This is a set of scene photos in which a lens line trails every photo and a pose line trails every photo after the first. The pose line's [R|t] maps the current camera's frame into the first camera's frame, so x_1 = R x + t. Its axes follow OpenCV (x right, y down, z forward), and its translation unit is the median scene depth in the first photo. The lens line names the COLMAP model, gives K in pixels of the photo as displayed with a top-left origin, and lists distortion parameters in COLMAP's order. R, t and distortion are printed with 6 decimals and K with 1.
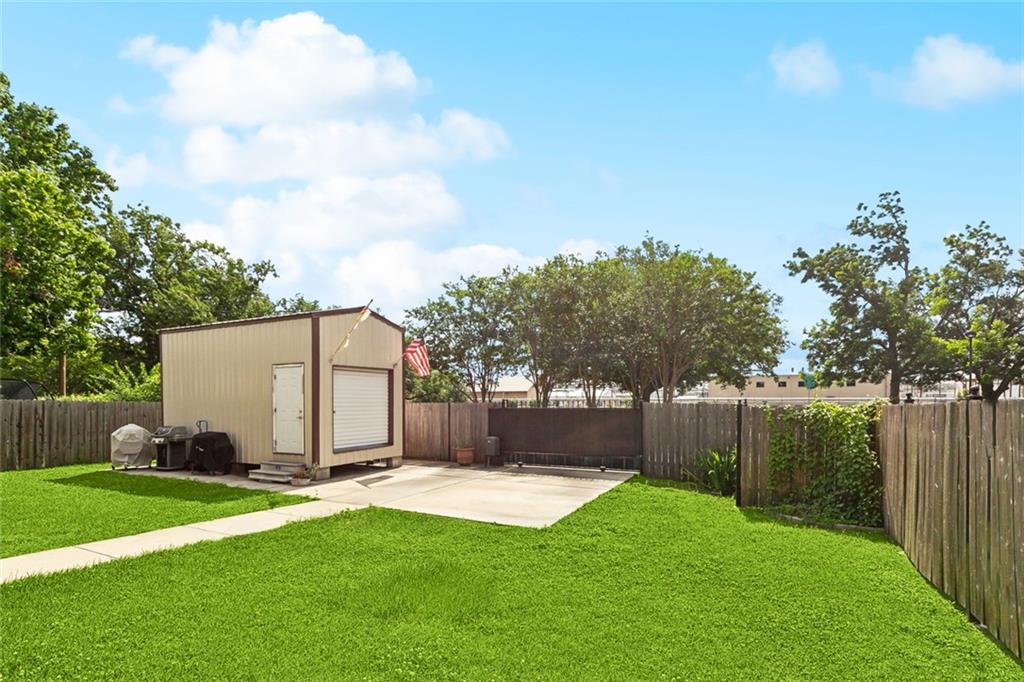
lens RADIAL K [[473.3, 0, 494.6], [0, 473.3, 390.7], [0, 0, 1]] dist [0.014206, -0.001079]
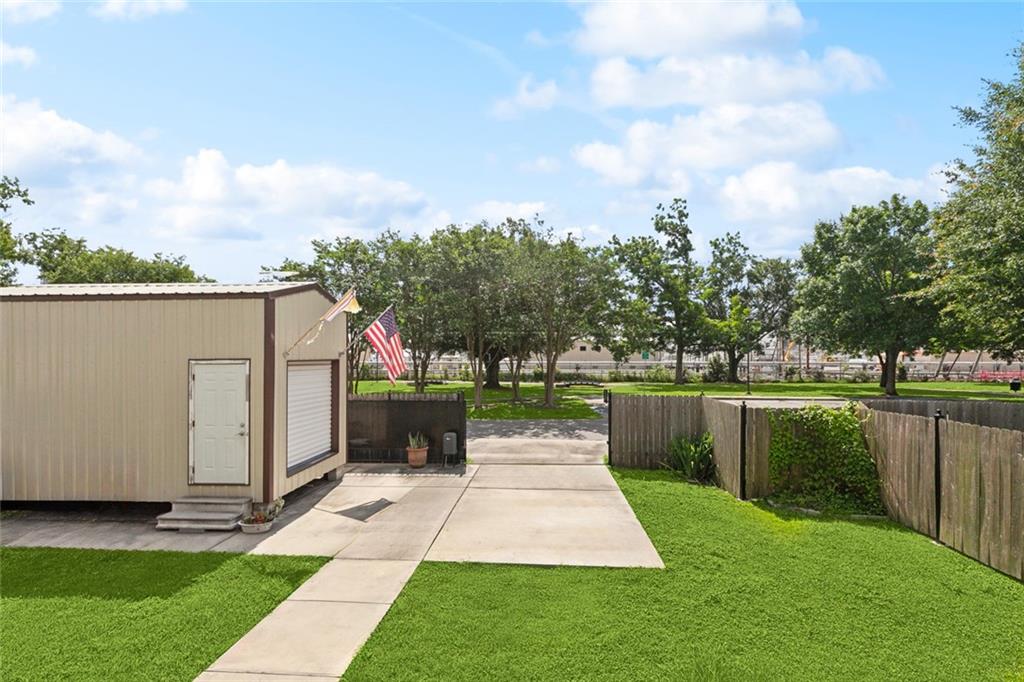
lens RADIAL K [[473.3, 0, 505.3], [0, 473.3, 350.8], [0, 0, 1]] dist [0.014206, -0.001079]
pose [[0.919445, 0.004923, 0.393187, -0.314019], [-0.004509, 0.999988, -0.001974, -0.069116], [-0.393192, 0.000042, 0.919456, 0.163867]]
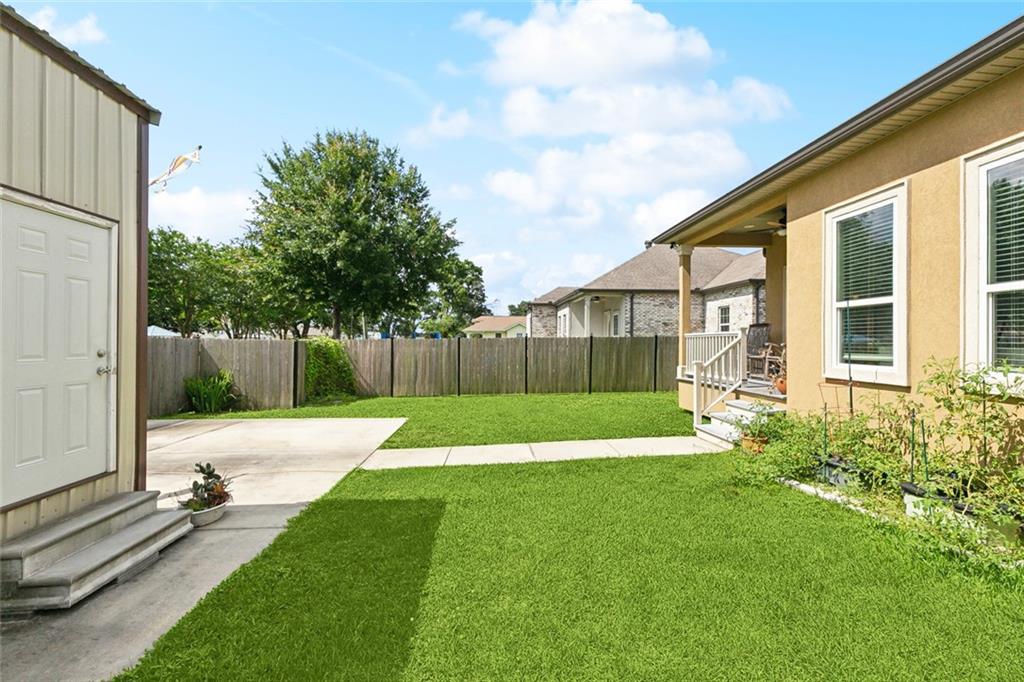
lens RADIAL K [[473.3, 0, 512.6], [0, 473.3, 343.4], [0, 0, 1]] dist [0.014206, -0.001079]
pose [[-0.500623, -0.003434, 0.865659, -0.833210], [-0.019492, 0.999783, -0.007307, 0.029586], [-0.865446, -0.020532, -0.500581, 0.870600]]
